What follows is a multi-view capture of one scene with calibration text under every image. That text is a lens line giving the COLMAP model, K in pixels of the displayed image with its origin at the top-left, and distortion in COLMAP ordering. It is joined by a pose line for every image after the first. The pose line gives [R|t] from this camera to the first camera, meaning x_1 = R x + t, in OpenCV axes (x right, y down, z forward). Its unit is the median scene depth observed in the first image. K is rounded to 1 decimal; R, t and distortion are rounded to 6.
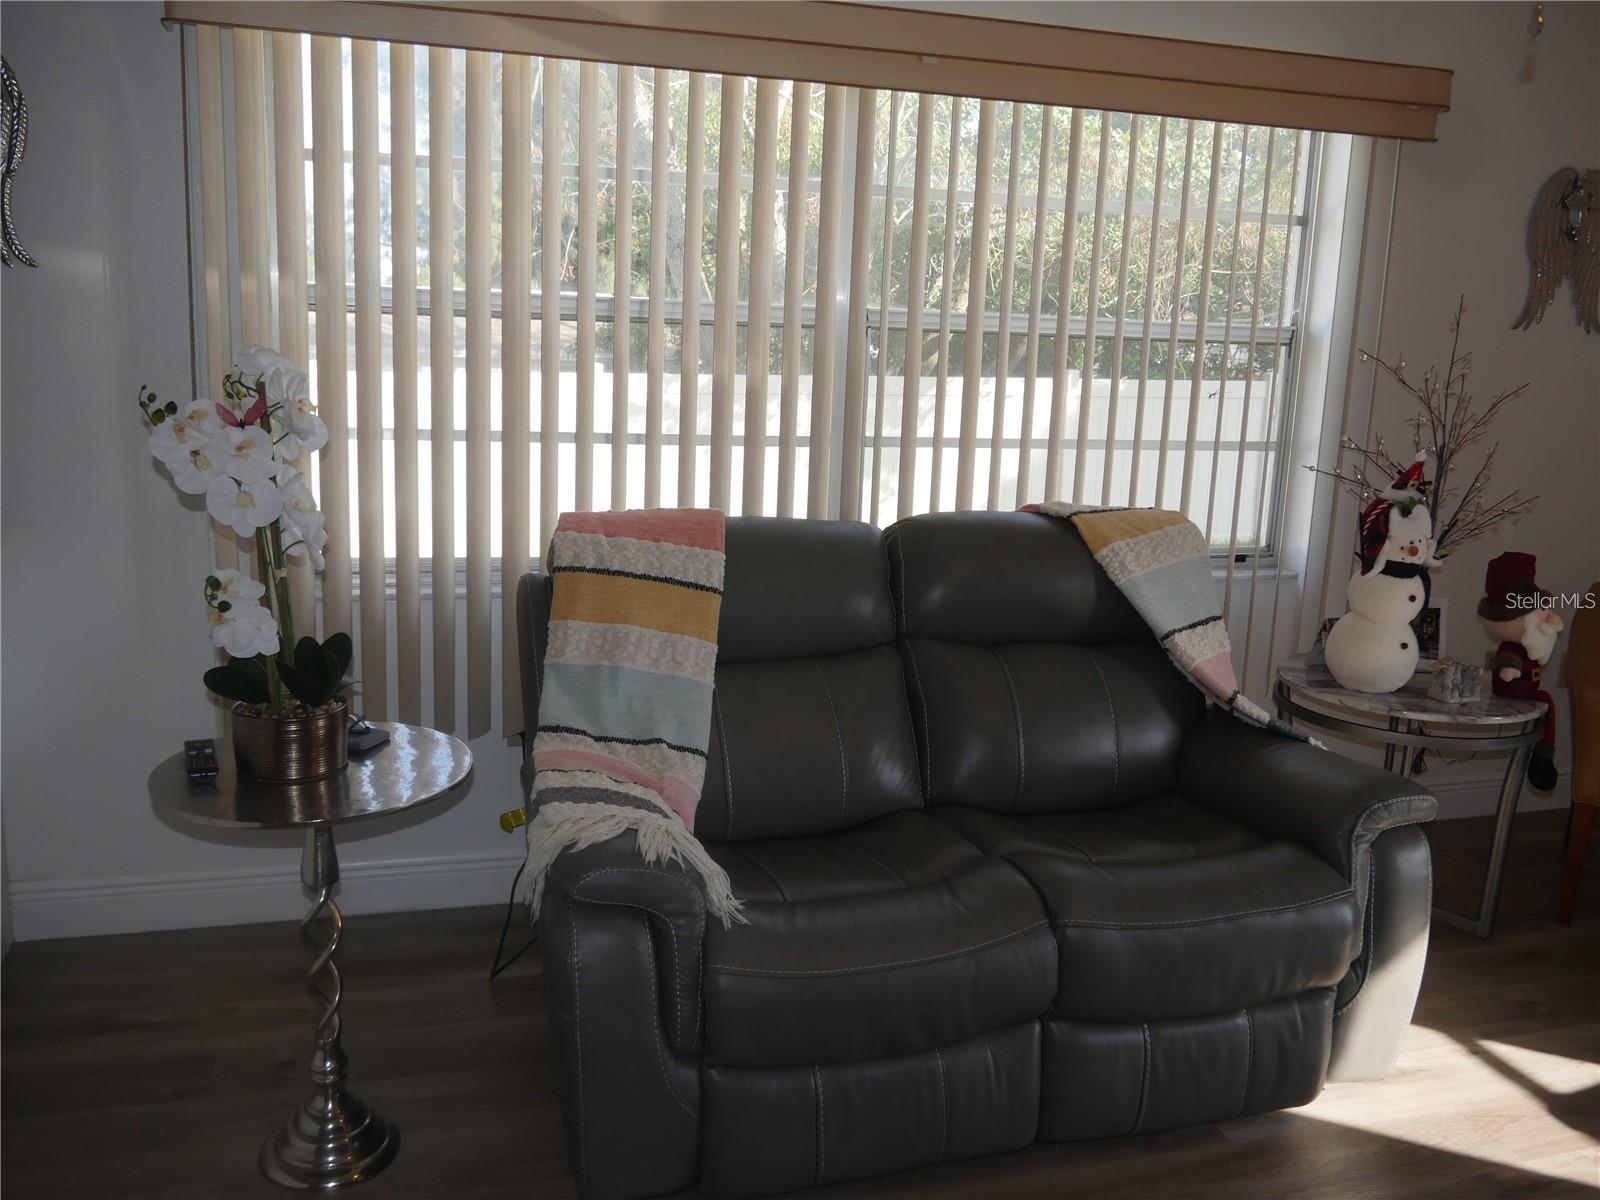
lens RADIAL K [[1372.3, 0, 798.5], [0, 1372.3, 598.1], [0, 0, 1]] dist [-0.048014, 0.016576]
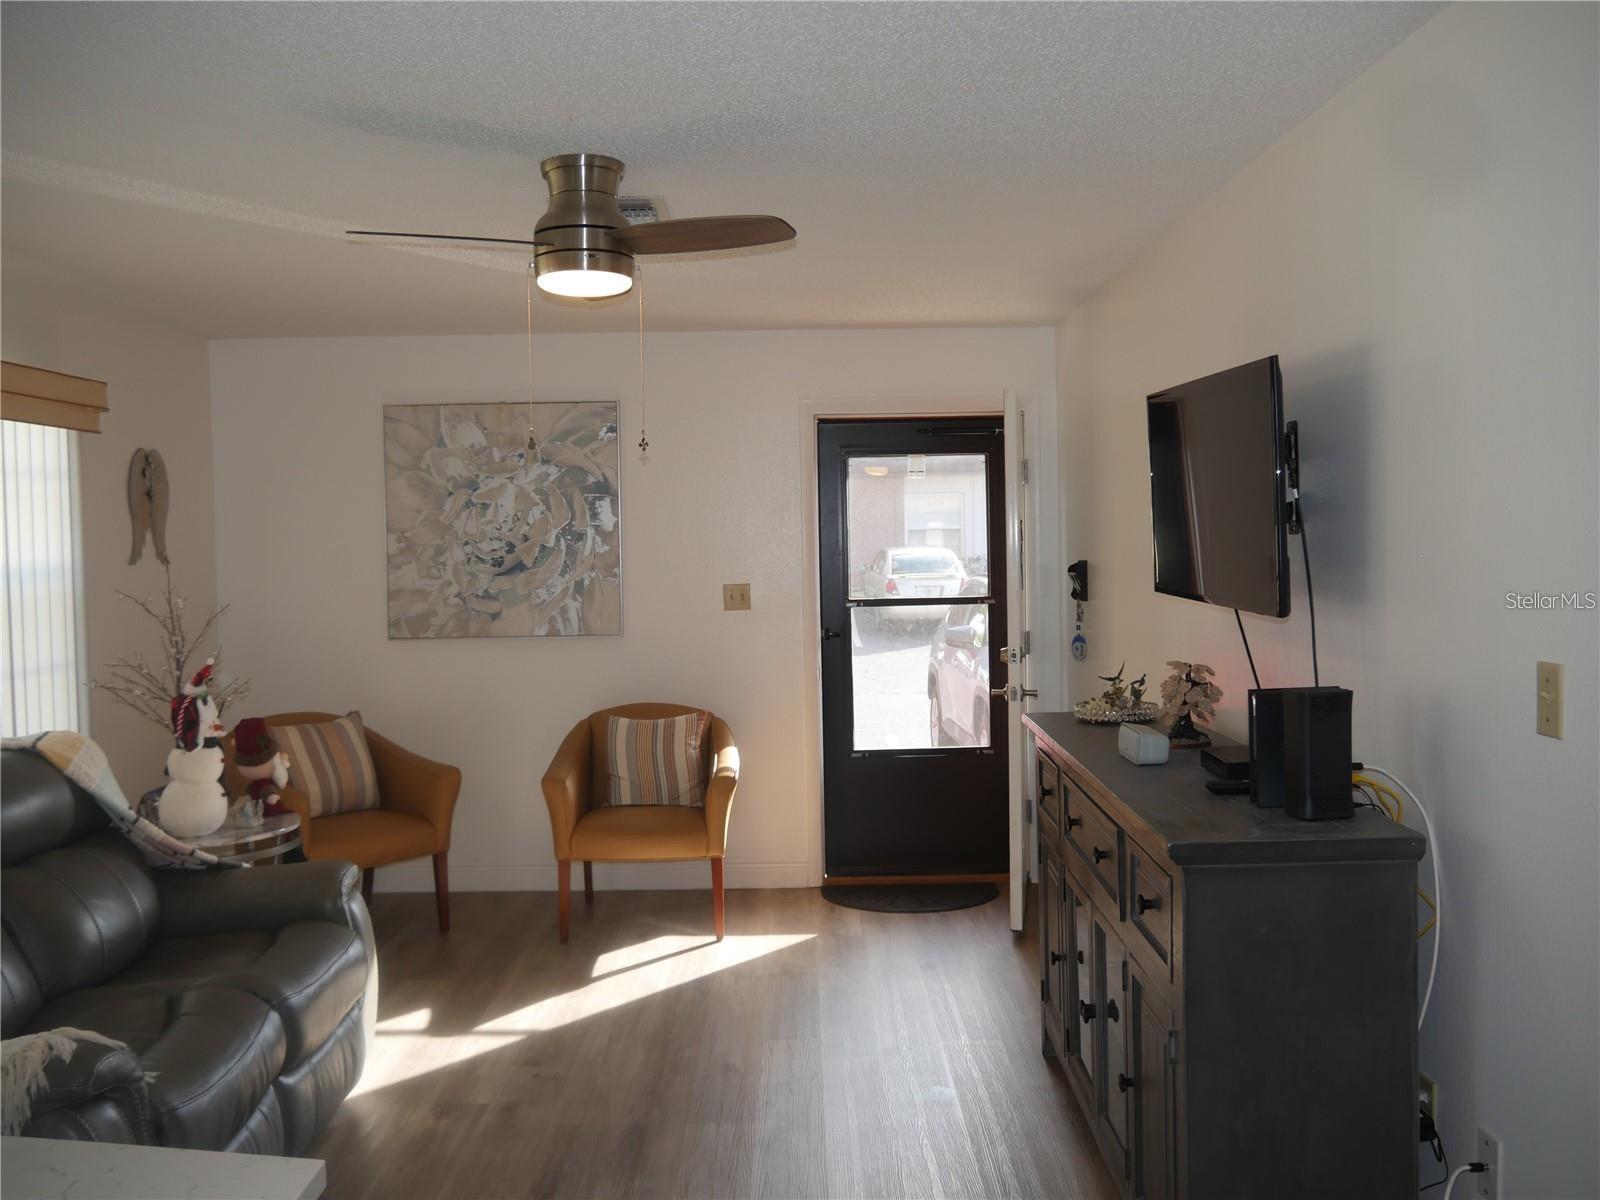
lens RADIAL K [[1375.5, 0, 795.7], [0, 1375.5, 605.4], [0, 0, 1]] dist [-0.048309, 0.029411]
pose [[0.283801, -0.083661, 0.955227, -0.716617], [0.217644, 0.975807, 0.020800, -0.056816], [-0.933857, 0.201996, 0.295143, -0.004755]]
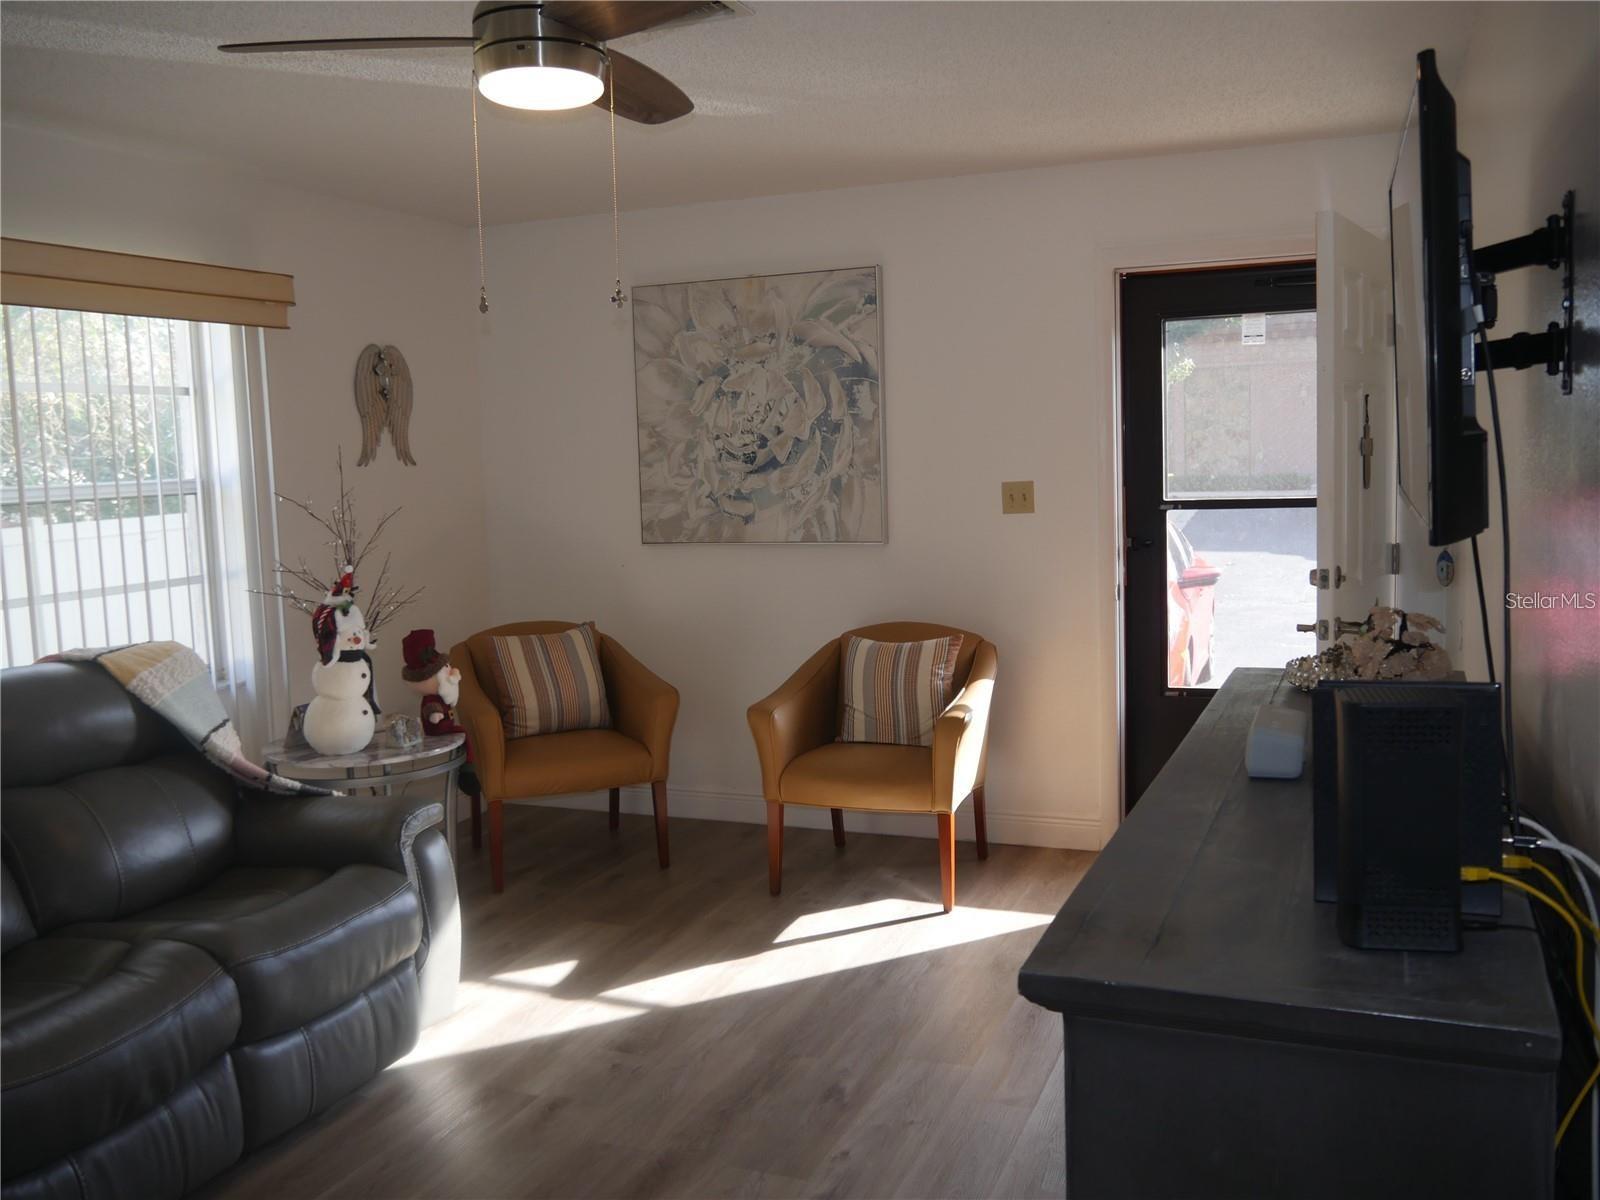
lens RADIAL K [[1372.3, 0, 798.5], [0, 1372.3, 598.1], [0, 0, 1]] dist [-0.048014, 0.016576]
pose [[0.627947, -0.137461, 0.766020, -0.285601], [0.208484, 0.978015, 0.004598, 0.008450], [-0.749811, 0.156815, 0.642801, -0.175675]]
